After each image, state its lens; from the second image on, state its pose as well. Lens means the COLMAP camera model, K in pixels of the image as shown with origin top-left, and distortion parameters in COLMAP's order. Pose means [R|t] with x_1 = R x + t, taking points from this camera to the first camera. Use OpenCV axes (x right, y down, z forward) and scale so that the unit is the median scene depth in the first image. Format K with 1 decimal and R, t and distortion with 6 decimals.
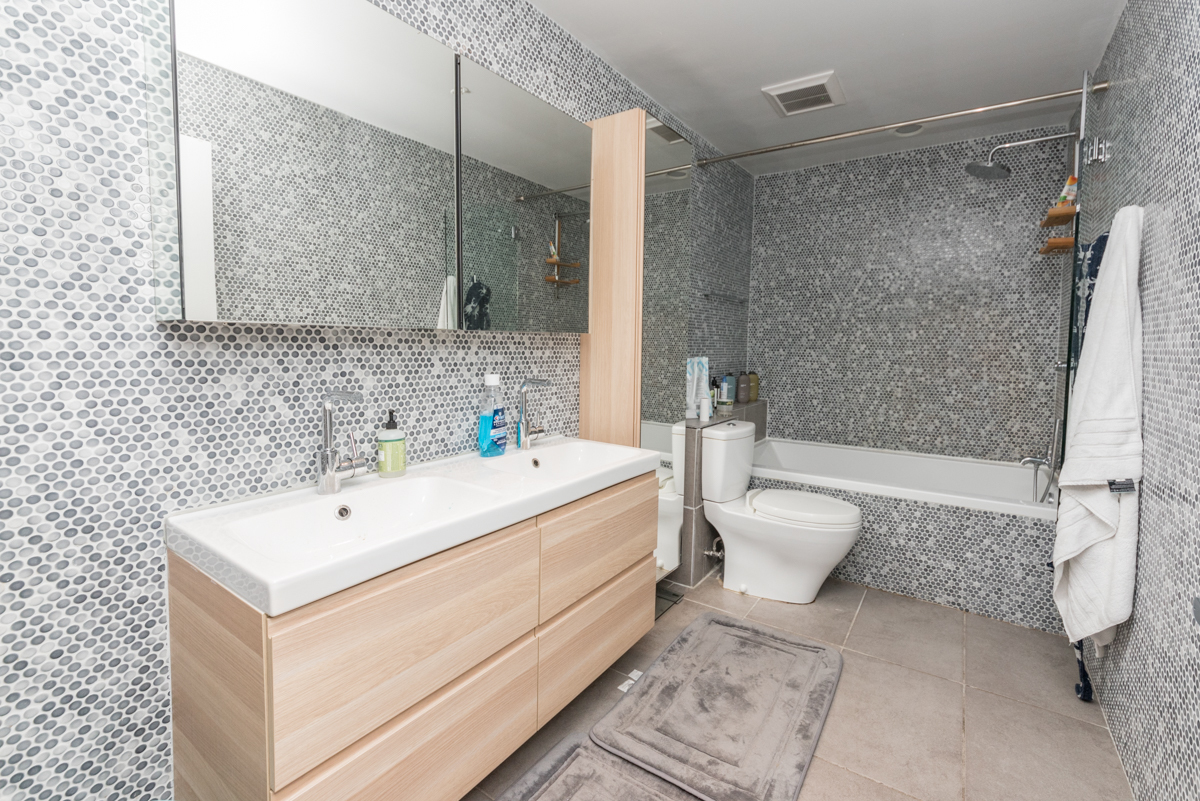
lens RADIAL K [[509.4, 0, 639.3], [0, 509.4, 379.1], [0, 0, 1]] dist [-0.004909, -0.002968]
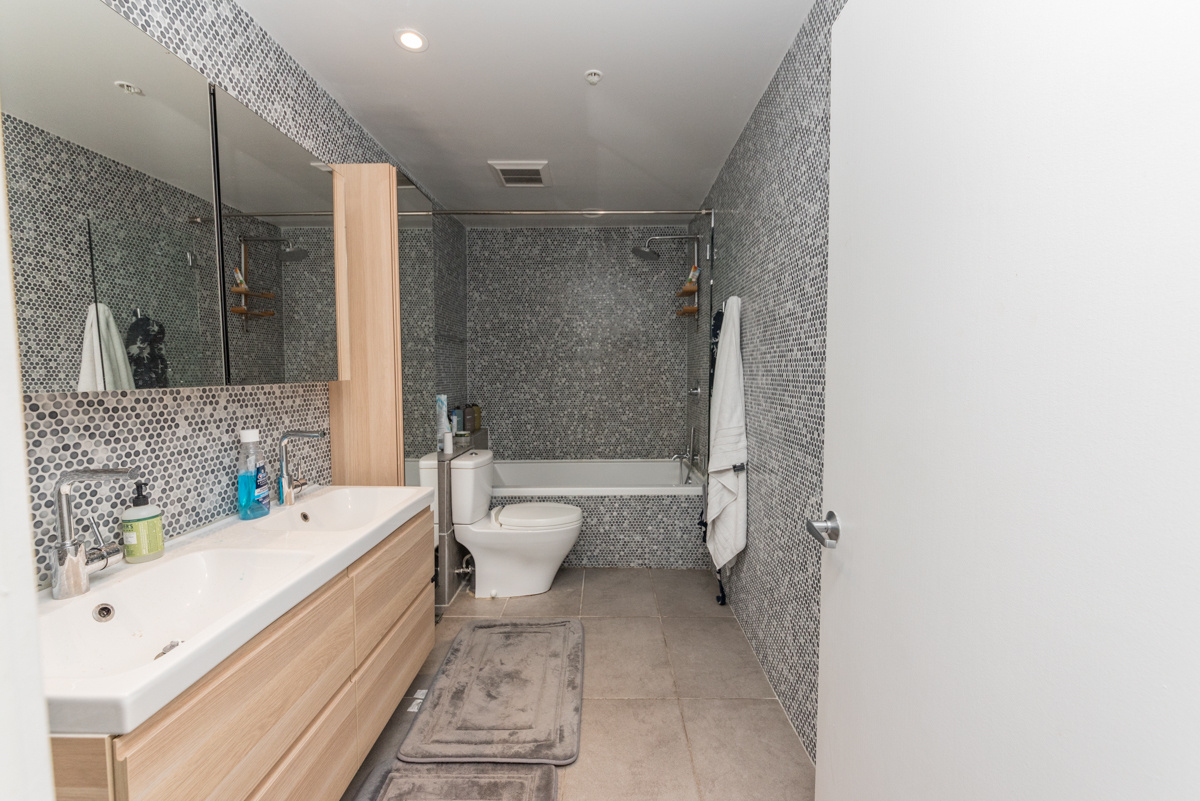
lens RADIAL K [[468.5, 0, 602.1], [0, 468.5, 412.7], [0, 0, 1]] dist [-0.003412, -0.002114]
pose [[0.850446, -0.060197, 0.522607, -0.141520], [0.050105, 0.998184, 0.033439, -0.027742], [-0.523671, -0.002253, 0.851918, -0.045530]]
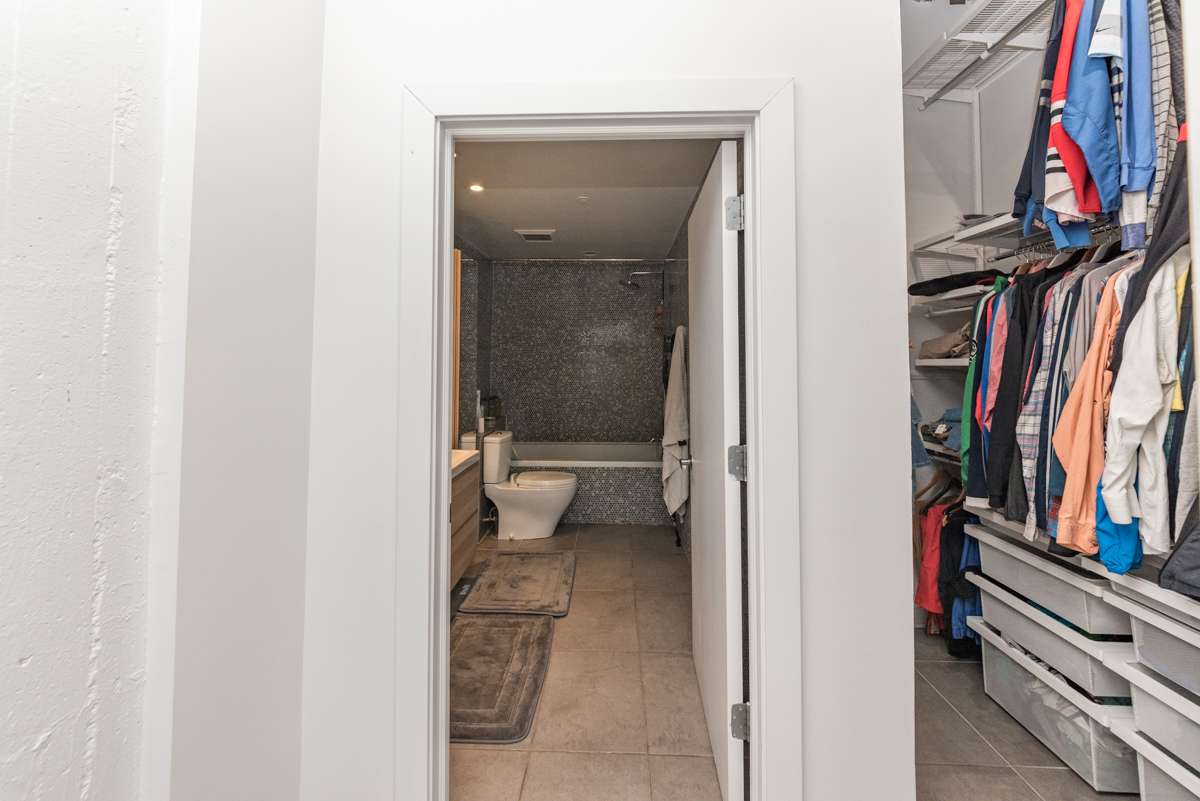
lens RADIAL K [[468.5, 0, 598.2], [0, 468.5, 377.3], [0, 0, 1]] dist [-0.003412, -0.002114]
pose [[0.863507, -0.022068, 0.503854, -0.339938], [0.040981, 0.998809, -0.026488, -0.038450], [-0.502670, 0.043521, 0.863382, -0.491580]]
